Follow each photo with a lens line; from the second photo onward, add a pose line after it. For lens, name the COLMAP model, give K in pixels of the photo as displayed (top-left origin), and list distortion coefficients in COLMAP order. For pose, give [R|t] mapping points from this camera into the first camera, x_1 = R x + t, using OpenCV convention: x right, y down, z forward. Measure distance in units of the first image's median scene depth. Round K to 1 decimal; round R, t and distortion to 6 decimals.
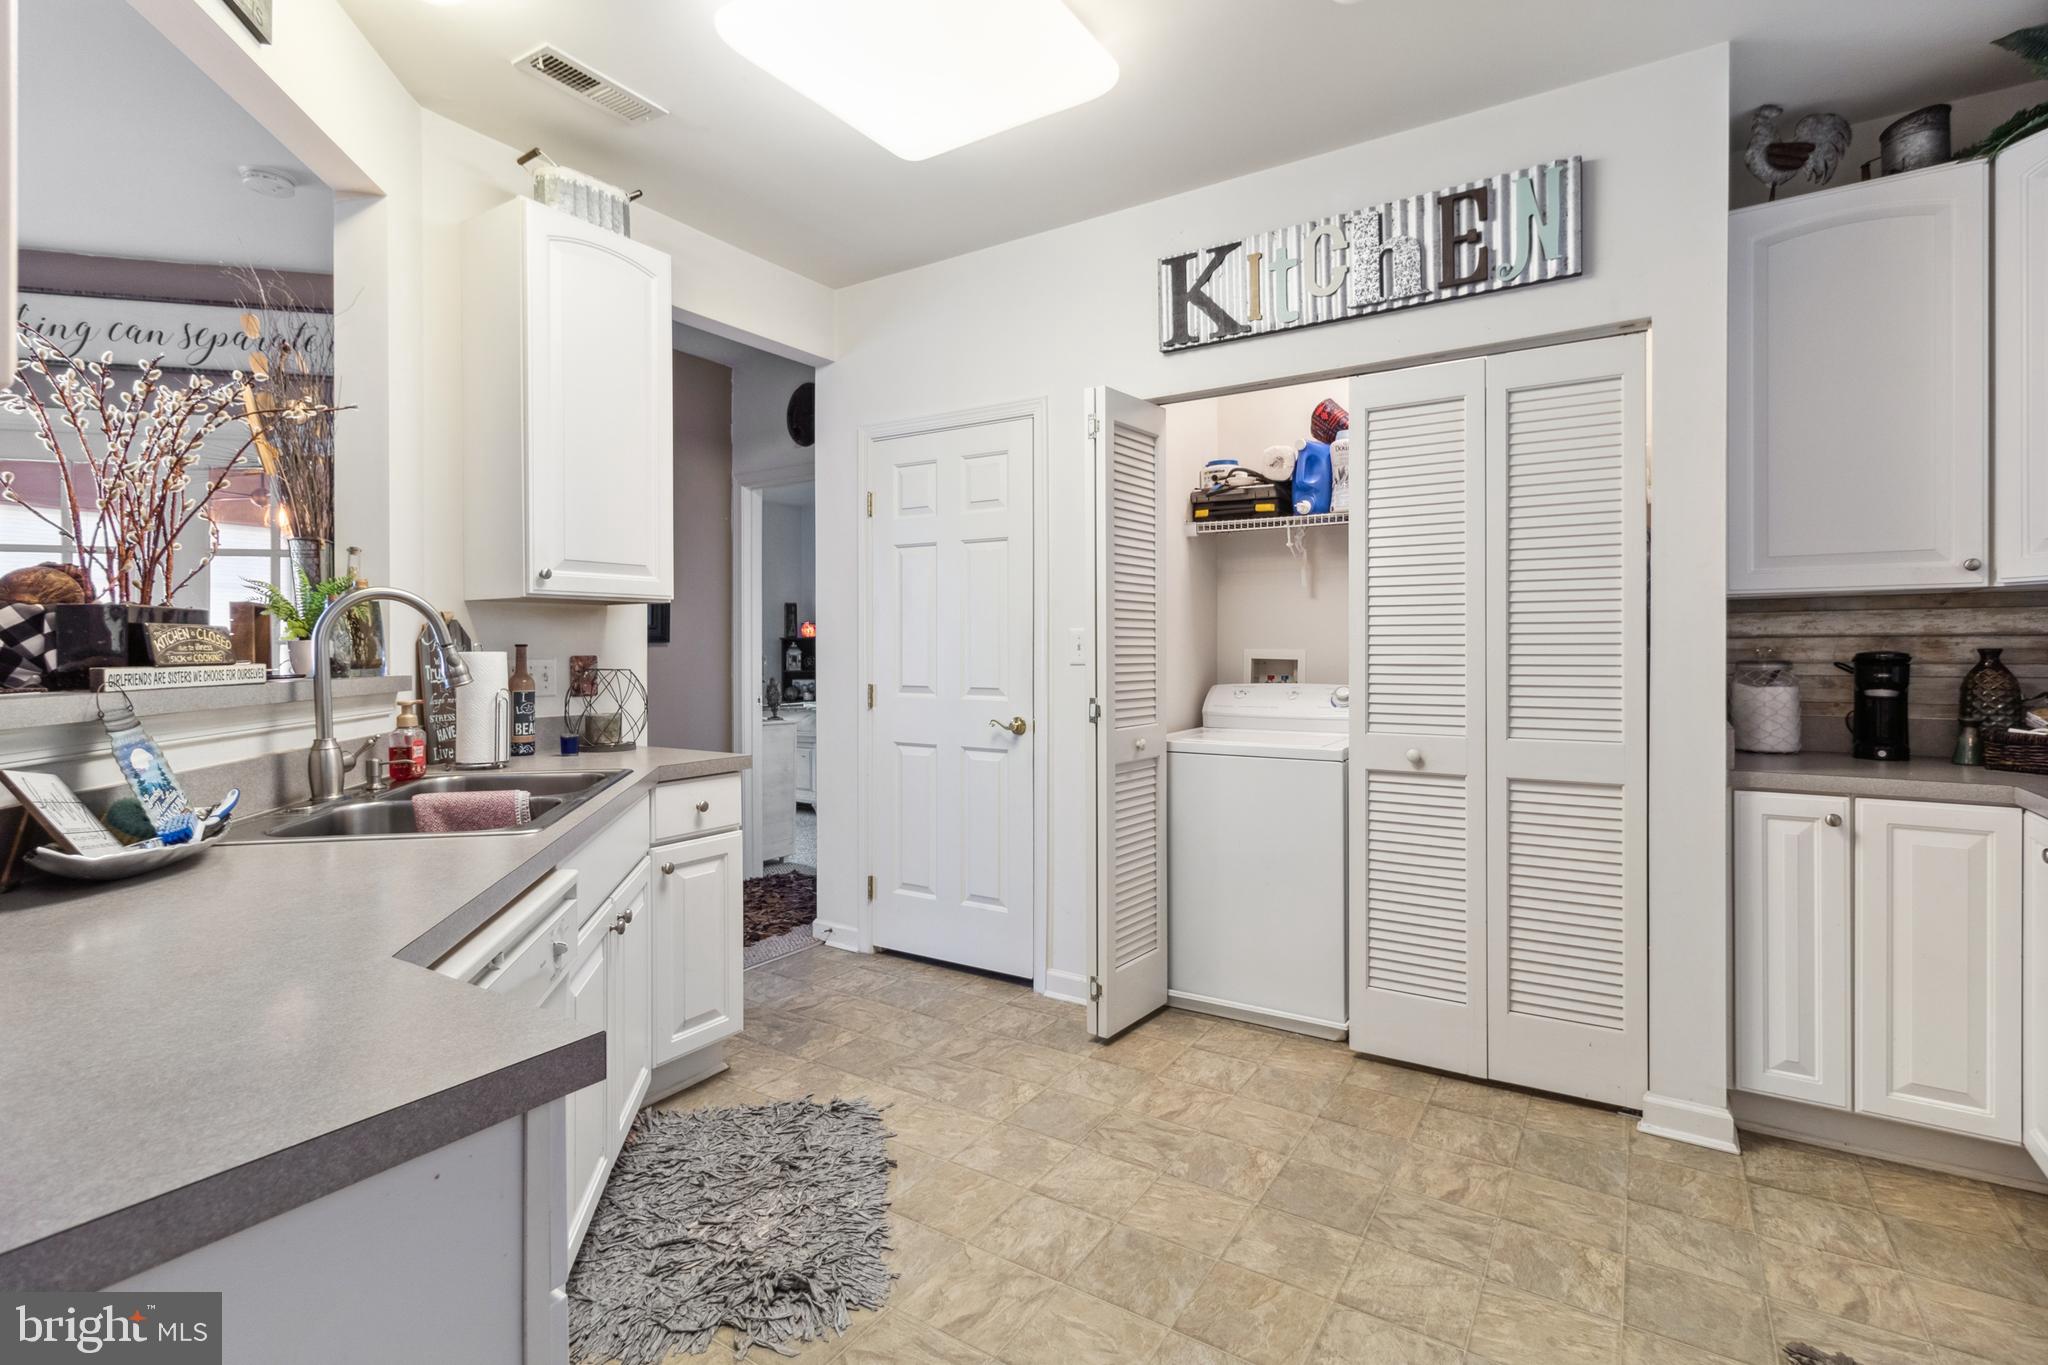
lens RADIAL K [[950.0, 0, 1041.6], [0, 950.0, 652.7], [0, 0, 1]] dist [-0.002960, -0.000384]
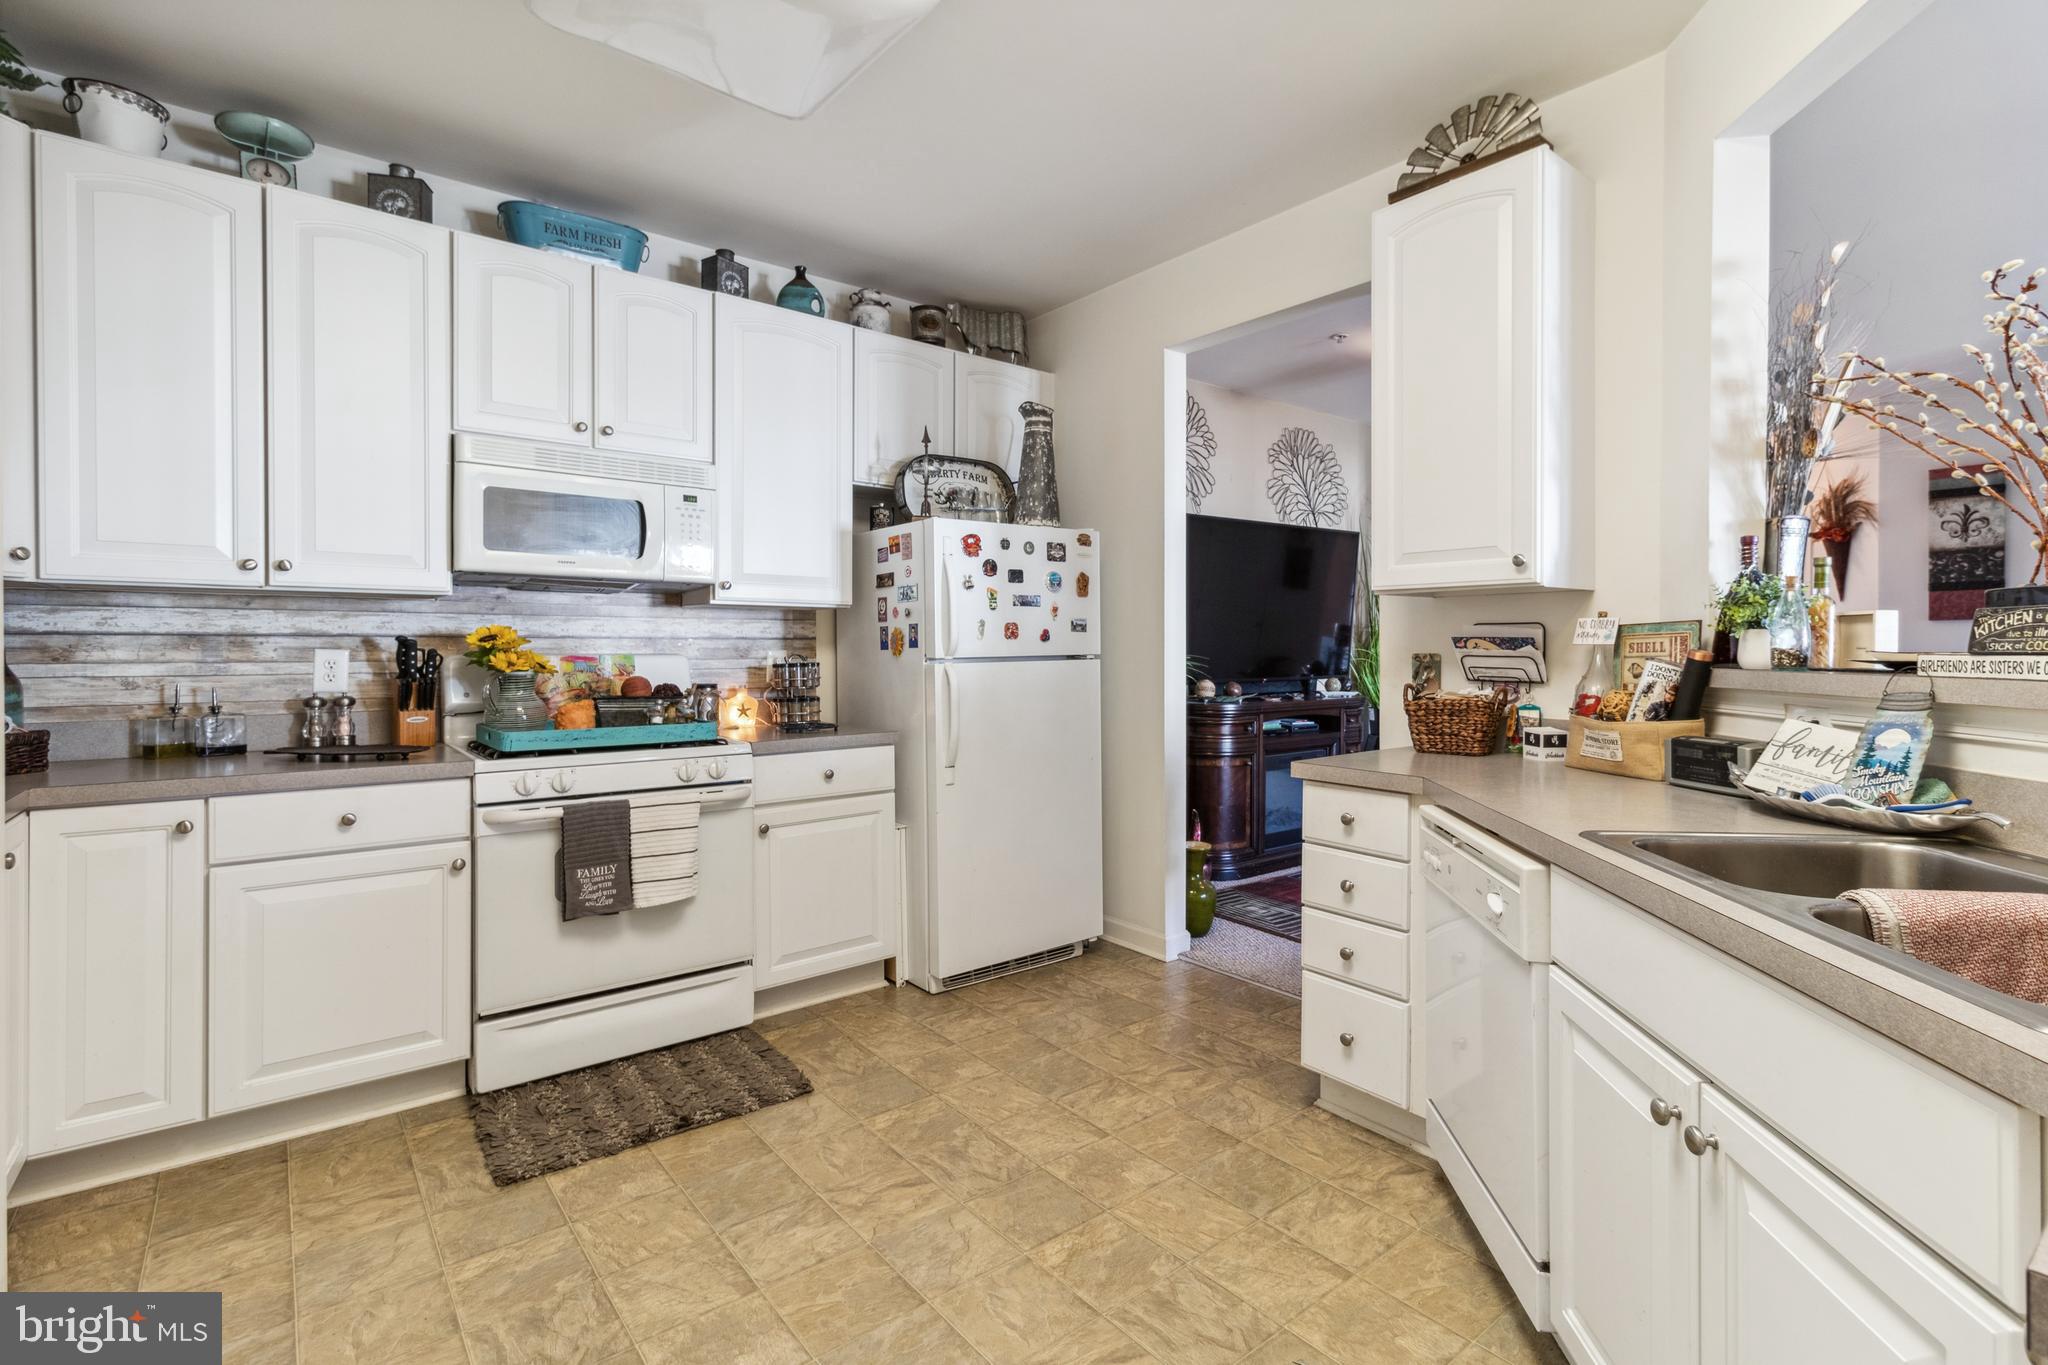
lens RADIAL K [[950.0, 0, 1038.8], [0, 950.0, 651.8], [0, 0, 1]] dist [-0.002960, -0.000384]
pose [[-0.946815, 0.003858, 0.321756, -0.182694], [0.006564, 0.999952, 0.007326, -0.001472], [-0.321713, 0.009048, -0.946794, 1.290214]]
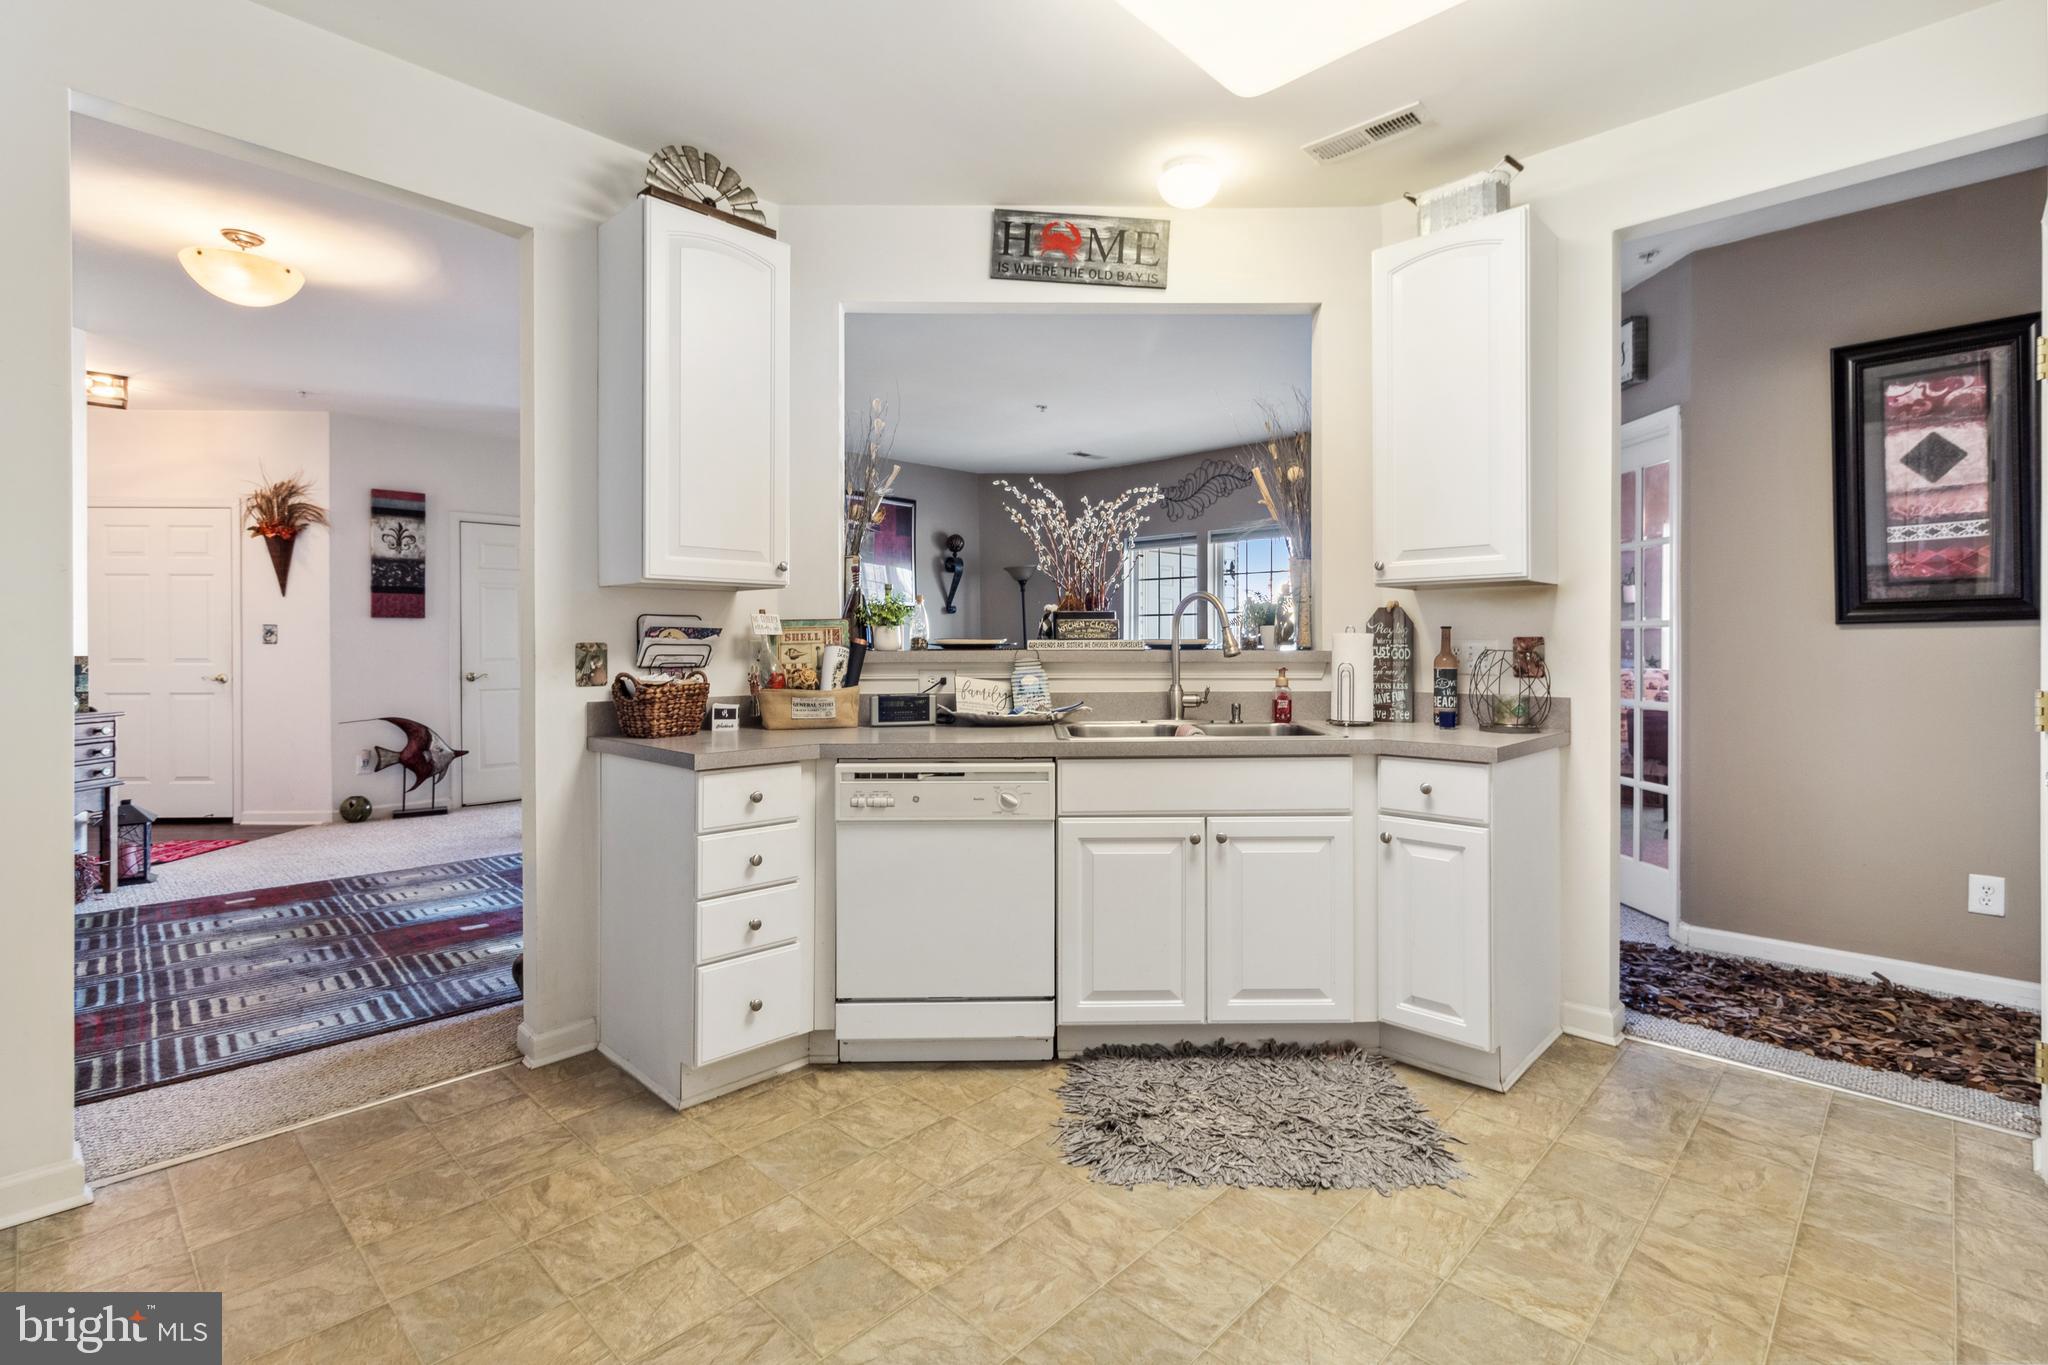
lens RADIAL K [[950.0, 0, 1033.6], [0, 950.0, 640.1], [0, 0, 1]] dist [-0.002960, -0.000384]
pose [[-0.196564, 0.004139, -0.980482, 0.705373], [-0.001008, 0.999990, 0.004423, 0.003196], [0.980490, 0.001858, -0.196558, 0.811404]]
